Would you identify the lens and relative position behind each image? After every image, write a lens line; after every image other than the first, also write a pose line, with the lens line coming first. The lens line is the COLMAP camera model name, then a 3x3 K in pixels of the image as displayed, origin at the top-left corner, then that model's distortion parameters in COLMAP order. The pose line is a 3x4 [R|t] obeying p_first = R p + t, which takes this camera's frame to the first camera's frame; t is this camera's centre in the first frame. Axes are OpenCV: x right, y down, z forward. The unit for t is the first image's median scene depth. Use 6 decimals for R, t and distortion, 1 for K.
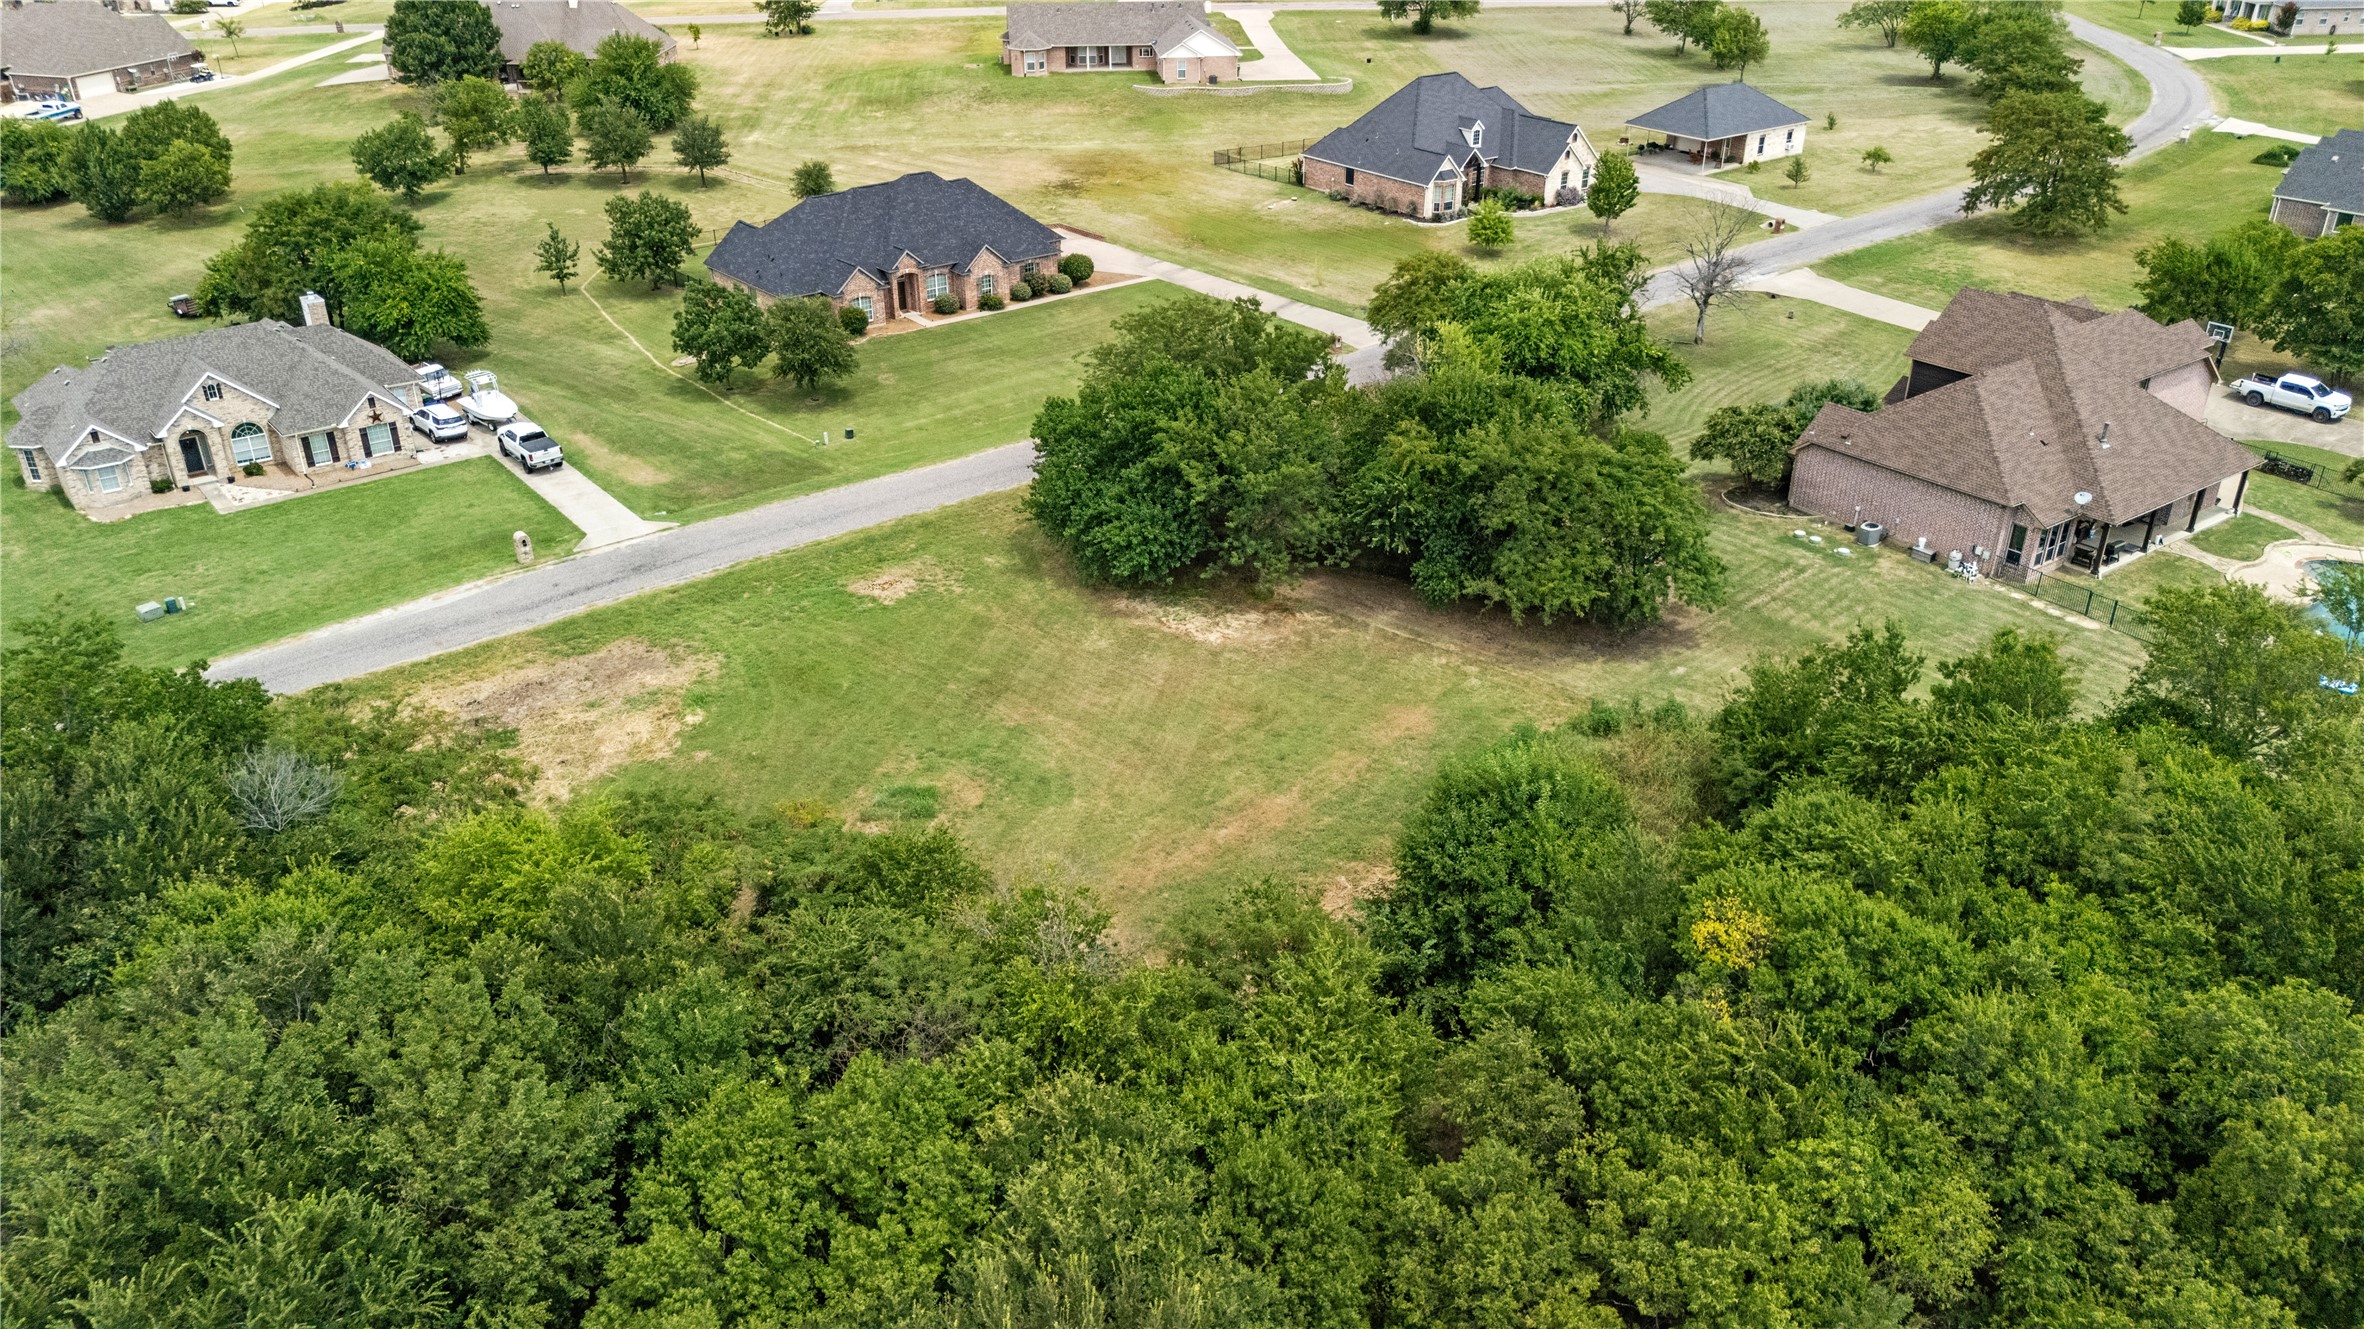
lens RADIAL K [[1731.8, 0, 1182.0], [0, 1731.8, 664.5], [0, 0, 1]] dist [0.061934, -0.055017]
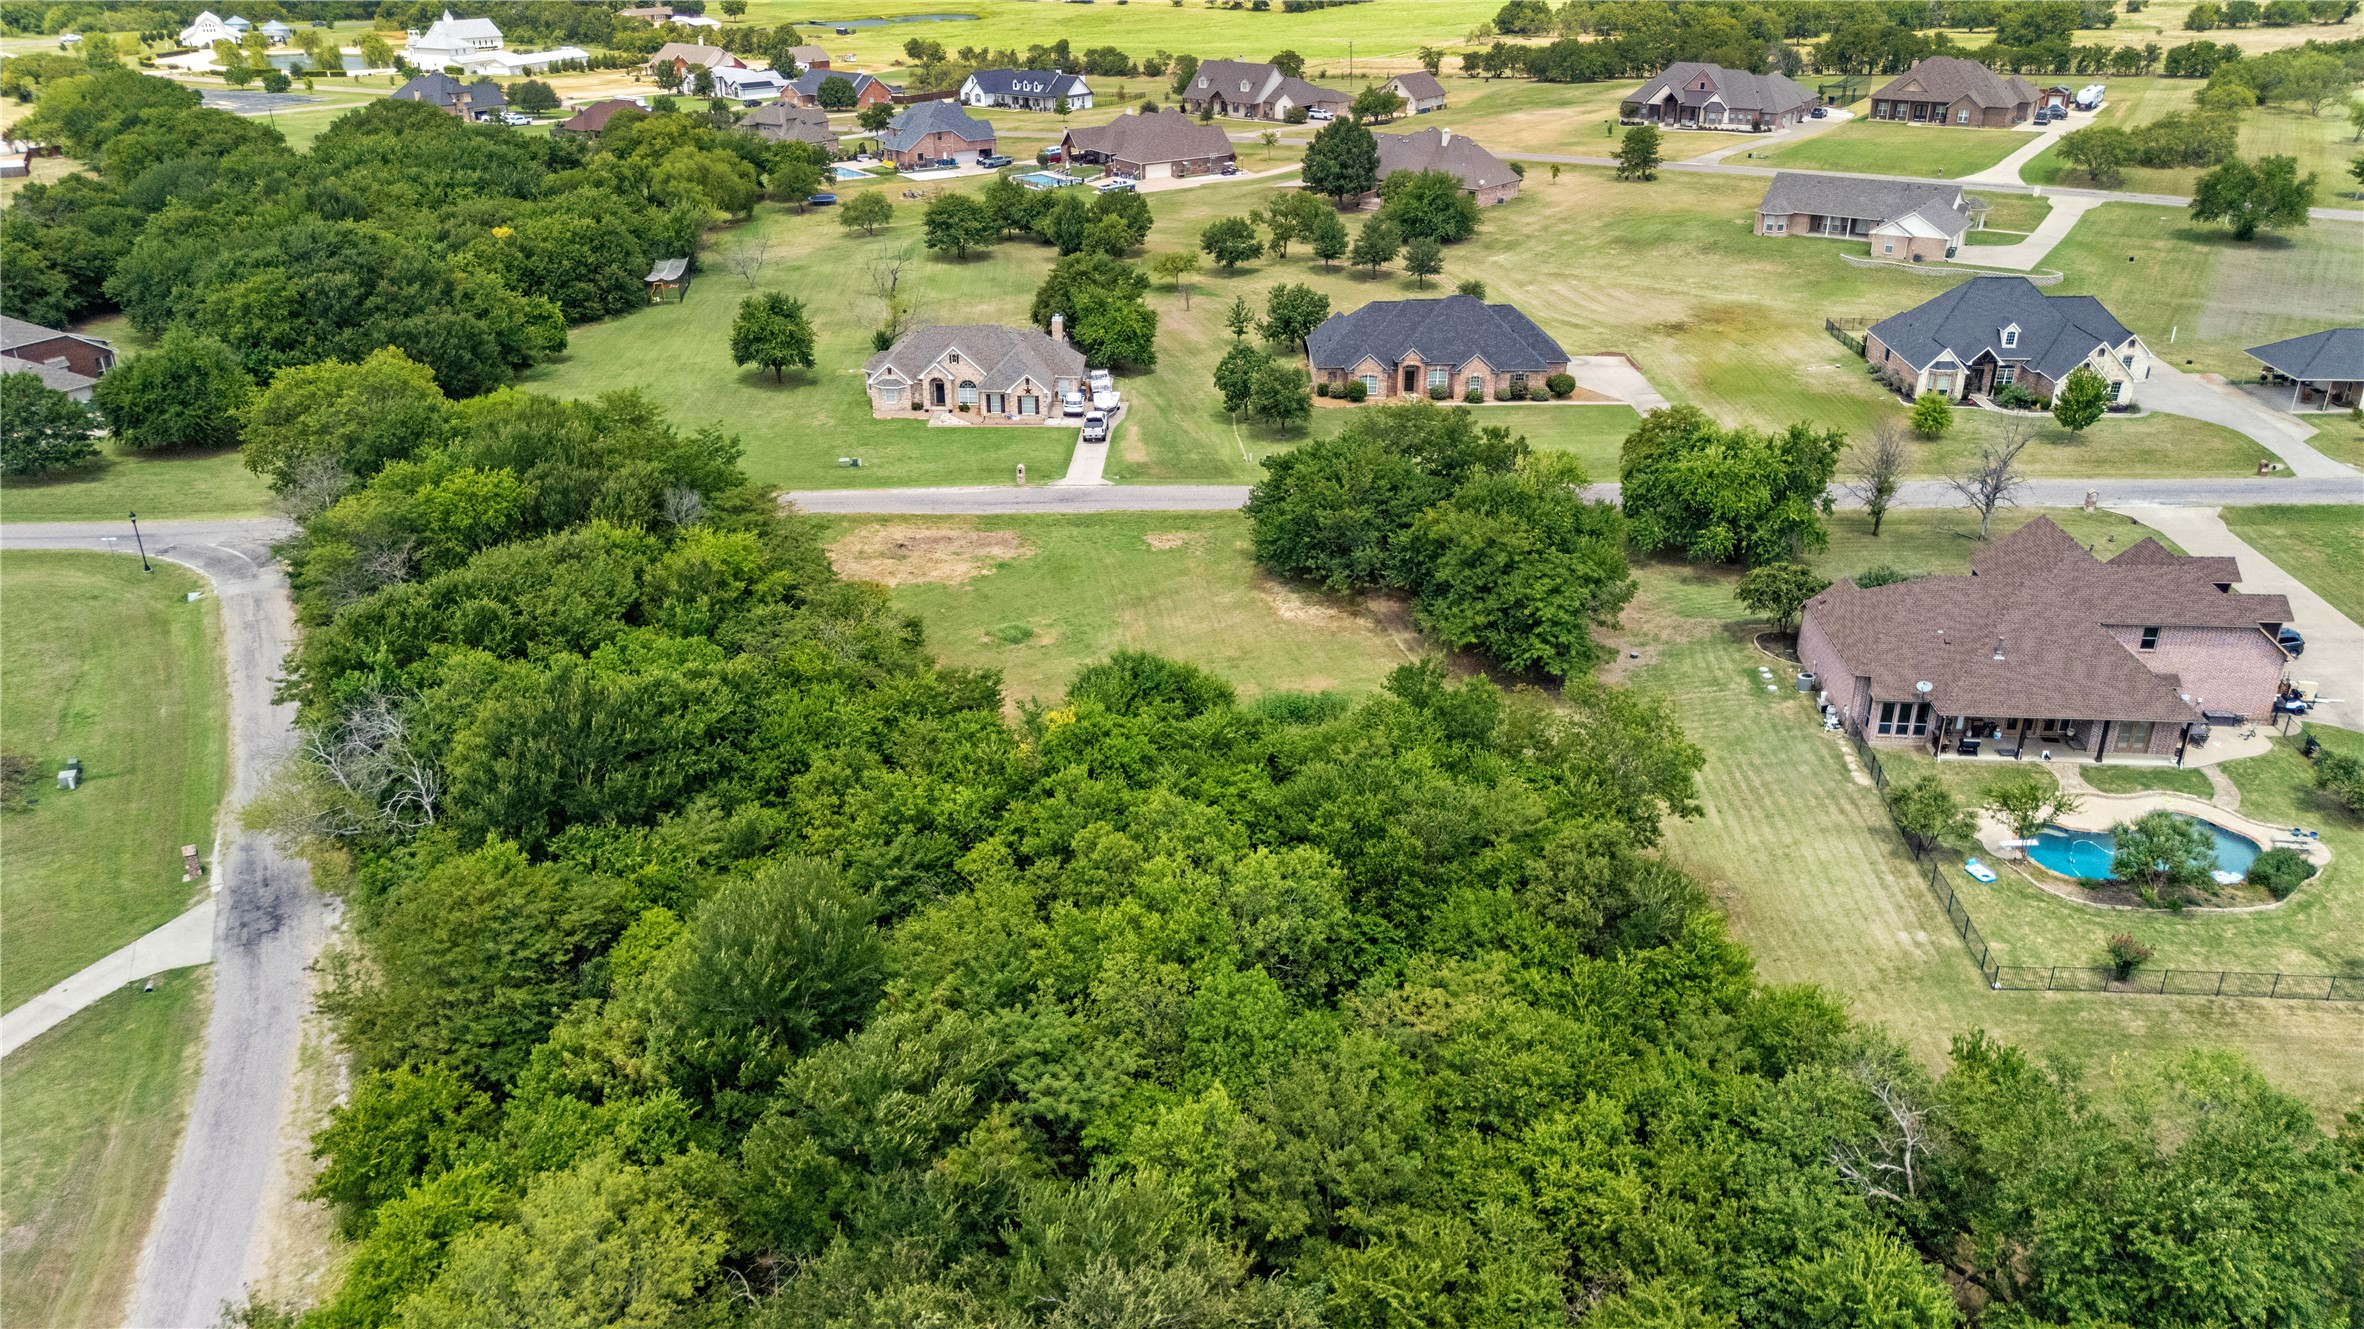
lens RADIAL K [[1731.8, 0, 1182.0], [0, 1731.8, 664.5], [0, 0, 1]] dist [0.061934, -0.055017]
pose [[0.766531, 0.264032, -0.585421, 0.616164], [-0.296009, 0.954226, 0.042782, -0.008728], [0.569920, 0.140496, 0.809600, -0.177697]]
